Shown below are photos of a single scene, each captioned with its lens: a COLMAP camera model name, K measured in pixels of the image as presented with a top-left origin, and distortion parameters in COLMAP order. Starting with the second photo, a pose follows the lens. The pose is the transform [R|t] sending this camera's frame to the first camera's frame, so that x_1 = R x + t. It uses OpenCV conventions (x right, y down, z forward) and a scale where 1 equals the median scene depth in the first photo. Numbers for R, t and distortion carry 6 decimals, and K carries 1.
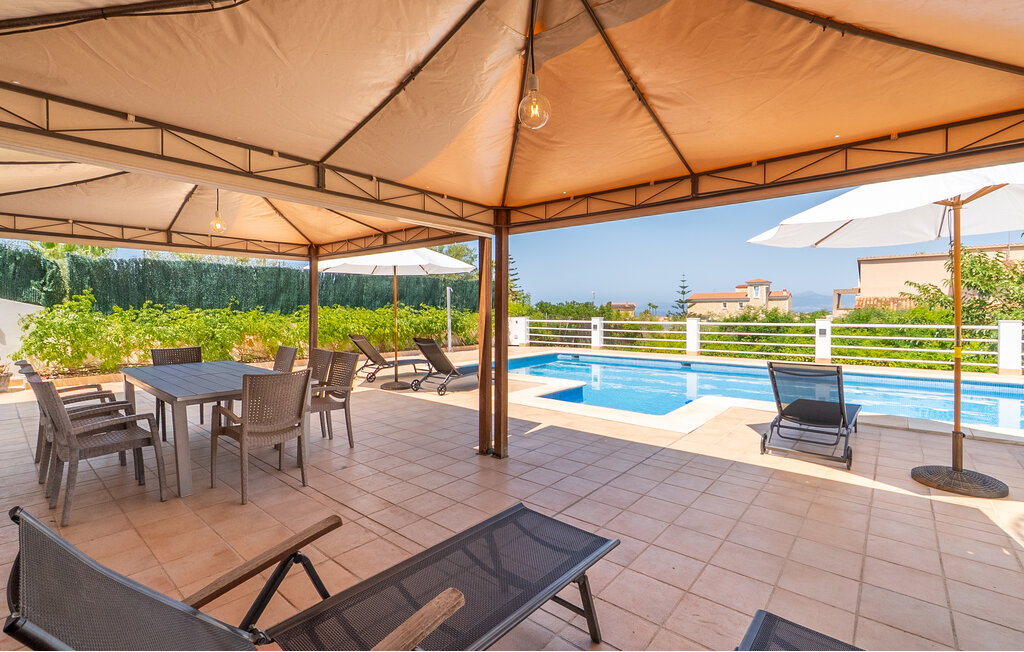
lens RADIAL K [[446.1, 0, 510.2], [0, 446.1, 326.6], [0, 0, 1]] dist [-0.011989, -0.000571]
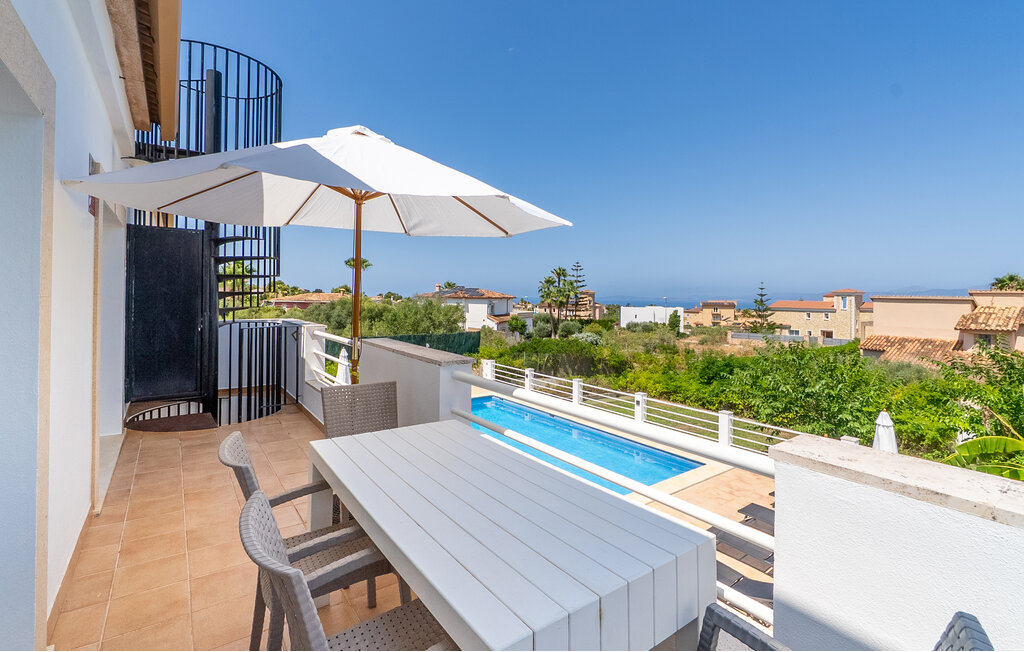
lens RADIAL K [[446.1, 0, 510.0], [0, 446.1, 295.9], [0, 0, 1]] dist [-0.011989, -0.000571]
pose [[0.974062, 0.020612, -0.225340, 0.384469], [-0.030441, 0.998727, -0.040230, -0.163467], [0.224224, 0.046046, 0.973449, -0.325603]]
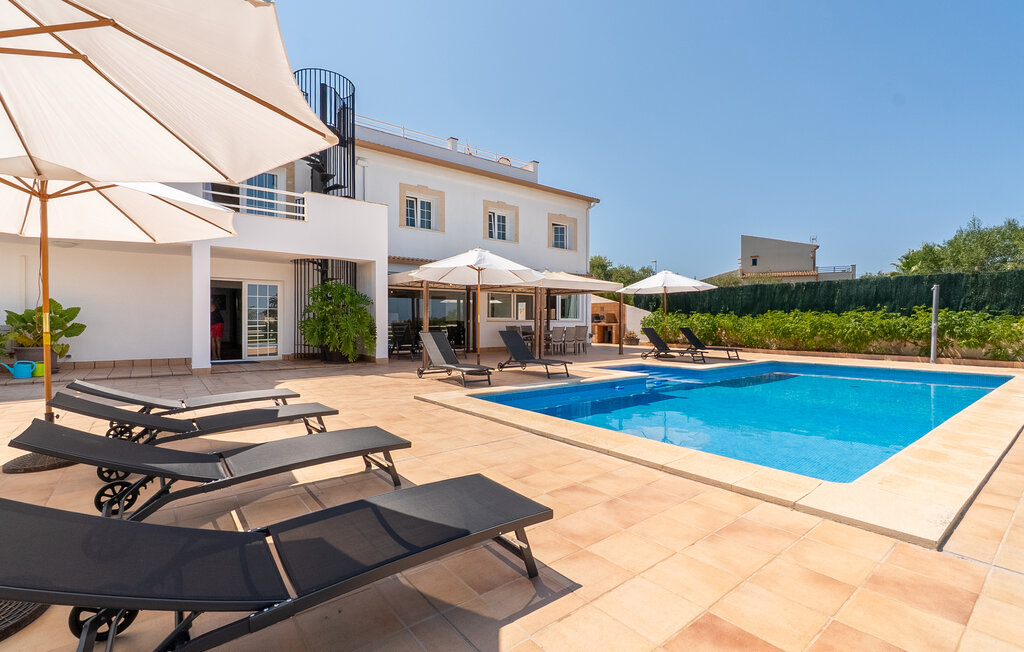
lens RADIAL K [[446.1, 0, 487.0], [0, 446.1, 328.8], [0, 0, 1]] dist [-0.011989, -0.000571]
pose [[-0.202645, 0.022117, -0.979002, 0.715263], [-0.034295, 0.998971, 0.029667, -0.002249], [0.978651, 0.039587, -0.201678, 0.317187]]
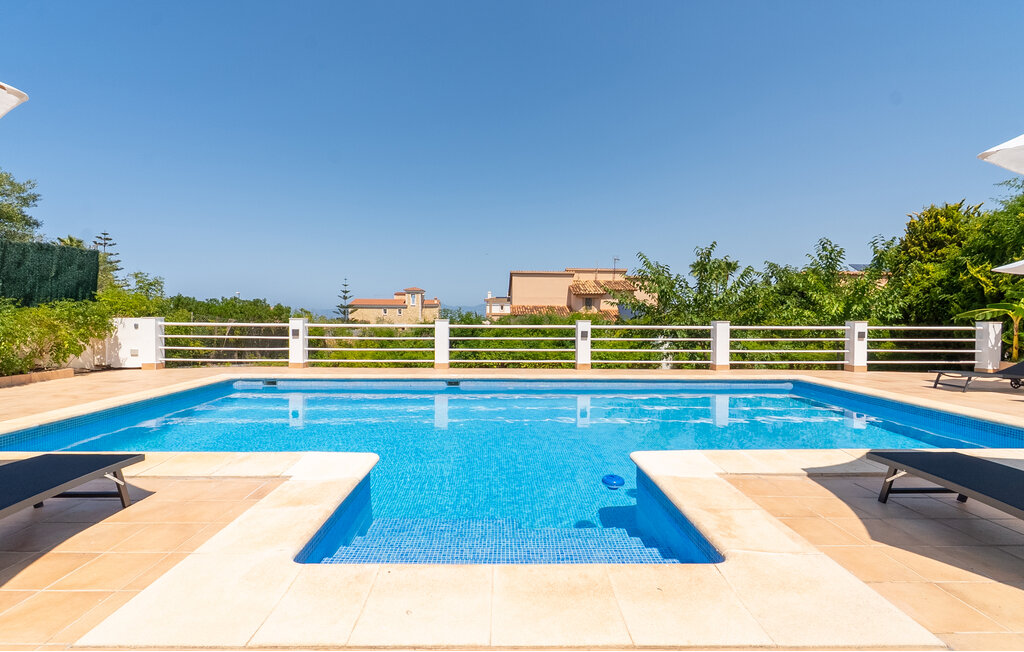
lens RADIAL K [[446.1, 0, 507.3], [0, 446.1, 323.2], [0, 0, 1]] dist [-0.011989, -0.000571]
pose [[0.738427, 0.001636, 0.674332, -0.015331], [0.013106, 0.999773, -0.016777, 0.001237], [-0.674206, 0.021226, 0.738238, 0.269199]]
